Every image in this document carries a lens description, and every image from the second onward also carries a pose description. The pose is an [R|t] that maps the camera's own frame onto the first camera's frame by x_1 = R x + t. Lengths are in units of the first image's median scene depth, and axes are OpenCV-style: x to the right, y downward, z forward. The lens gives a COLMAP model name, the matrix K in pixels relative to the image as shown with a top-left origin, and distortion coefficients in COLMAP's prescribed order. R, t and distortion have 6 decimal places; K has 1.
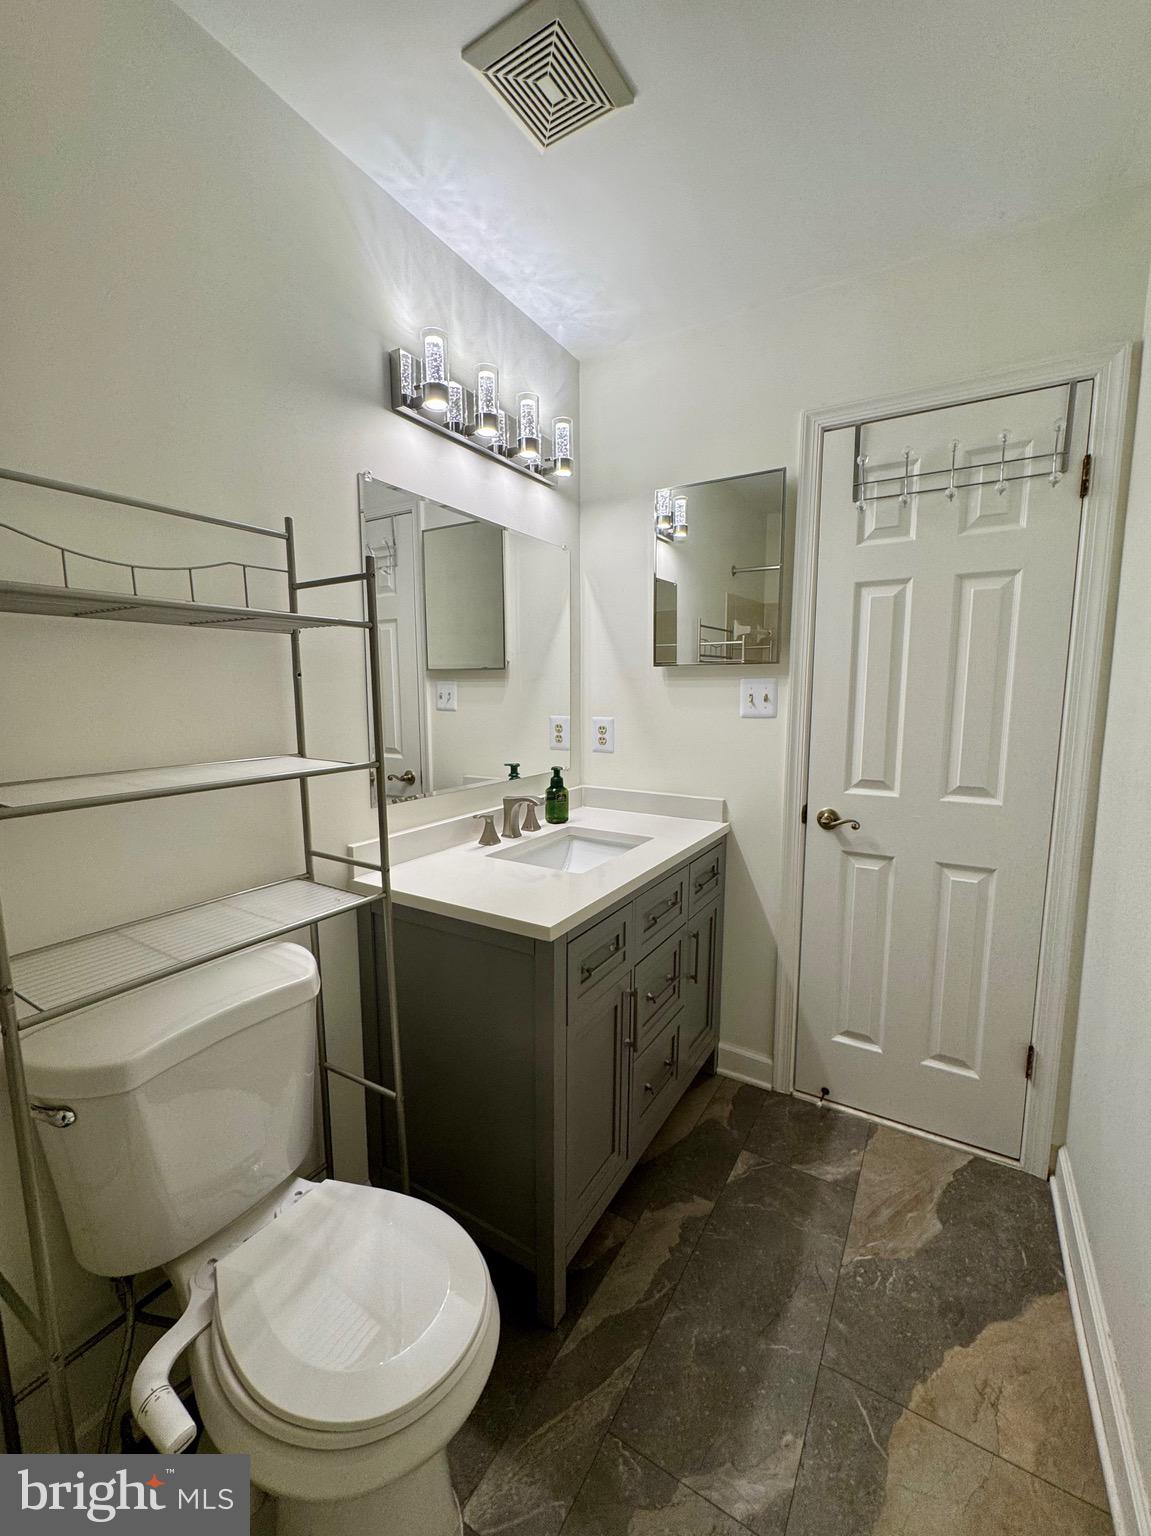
lens RADIAL K [[616.0, 0, 581.9], [0, 616.0, 766.9], [0, 0, 1]] dist [-0.000246, 0.000067]
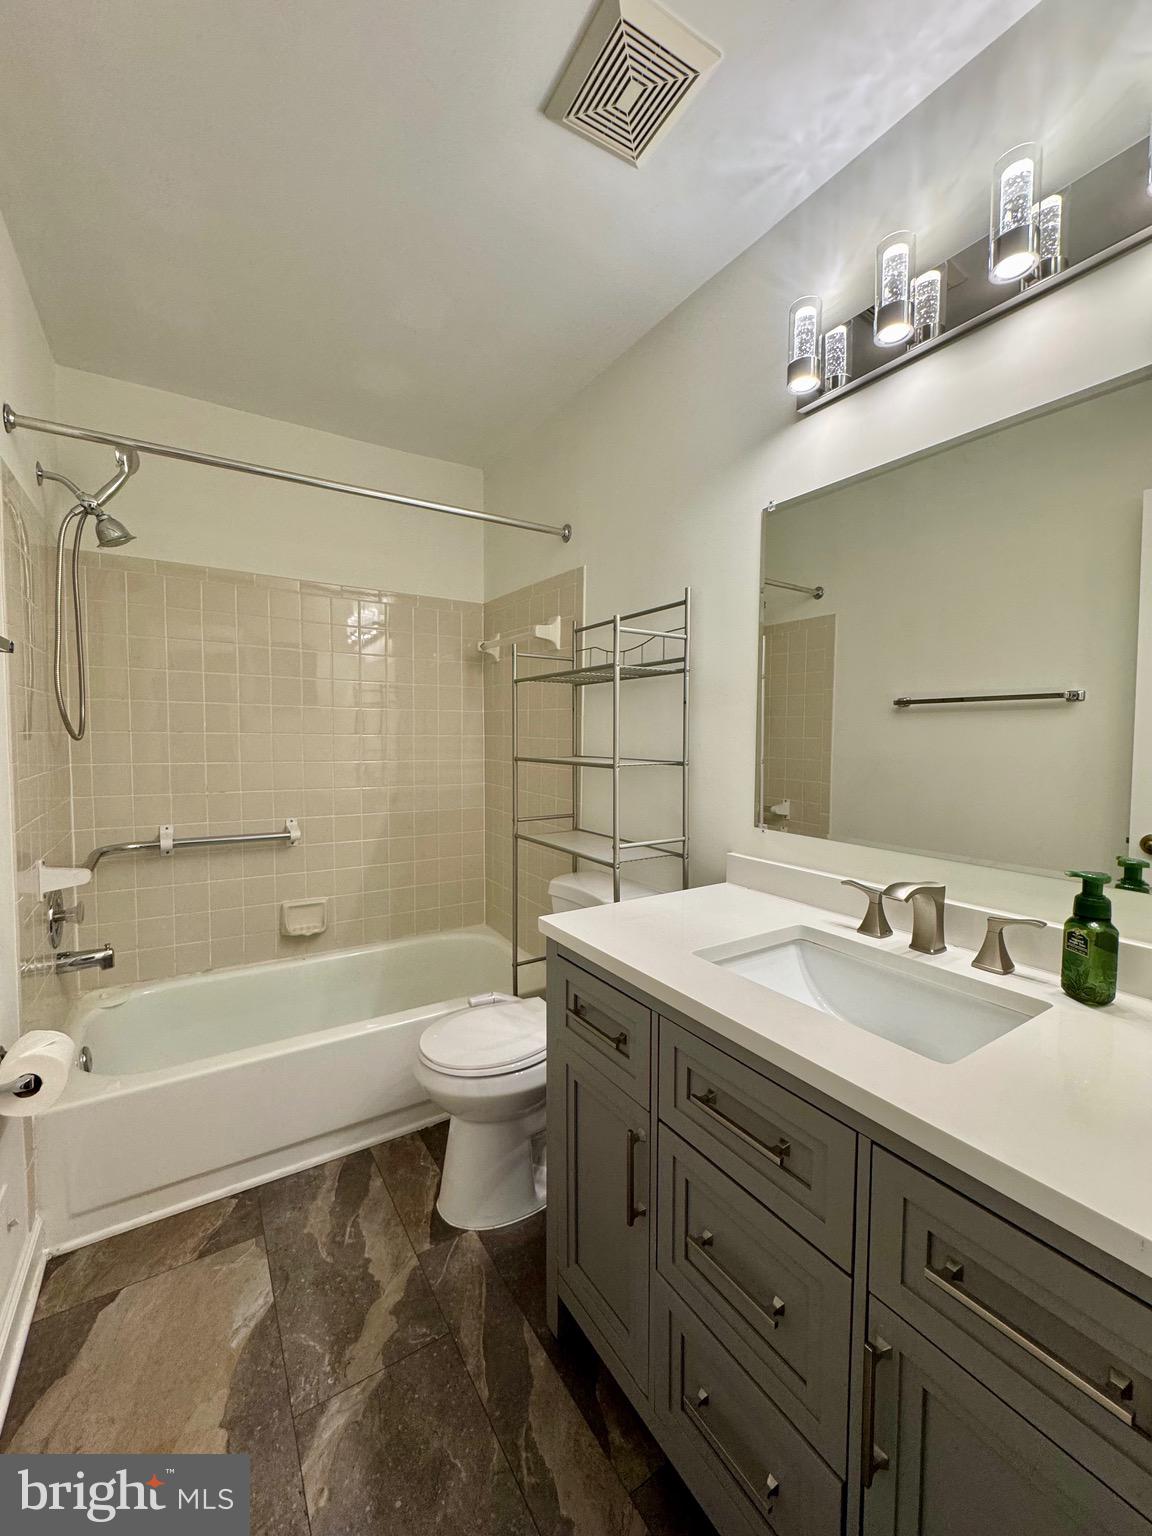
lens RADIAL K [[616.0, 0, 582.4], [0, 616.0, 766.9], [0, 0, 1]] dist [-0.000246, 0.000067]
pose [[-0.435075, 0.045032, -0.899268, 0.883673], [-0.118677, 0.987167, 0.106851, -0.133841], [0.892539, 0.153210, -0.424147, 1.462807]]
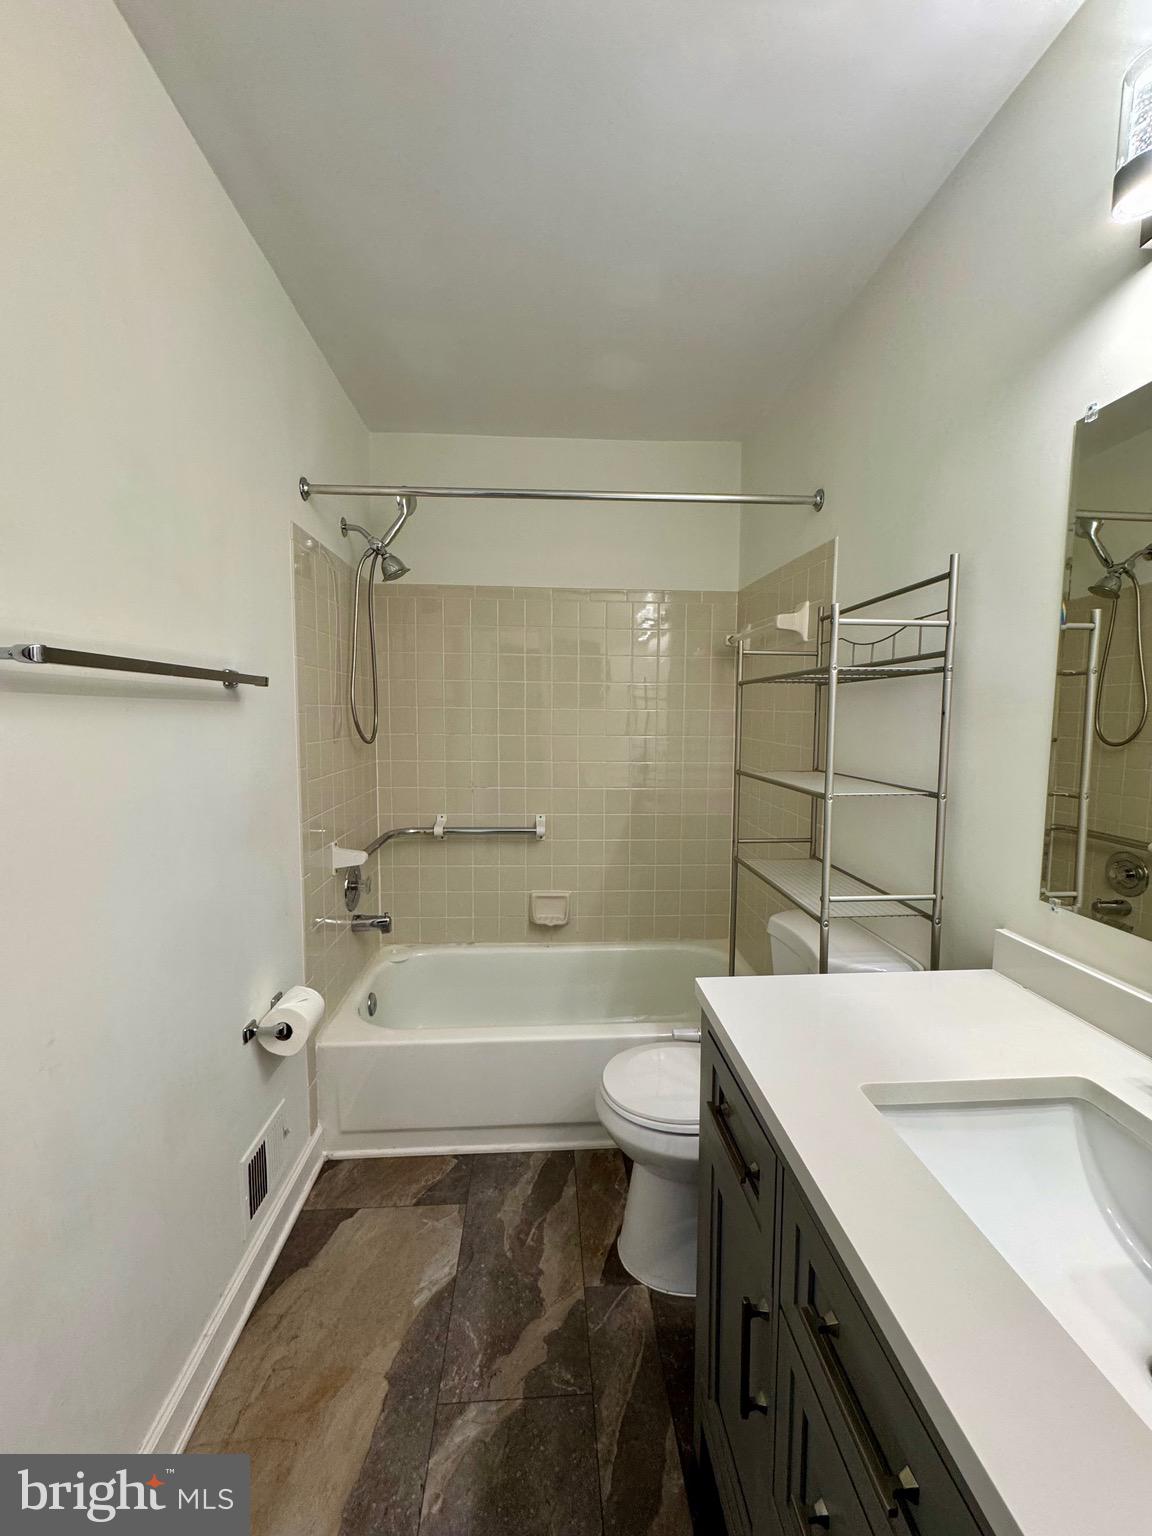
lens RADIAL K [[616.0, 0, 582.4], [0, 616.0, 766.9], [0, 0, 1]] dist [-0.000246, 0.000067]
pose [[-0.818248, 0.044339, -0.573153, 0.601085], [-0.077696, 0.979343, 0.186682, -0.213385], [0.569591, 0.197284, -0.797900, 1.548242]]
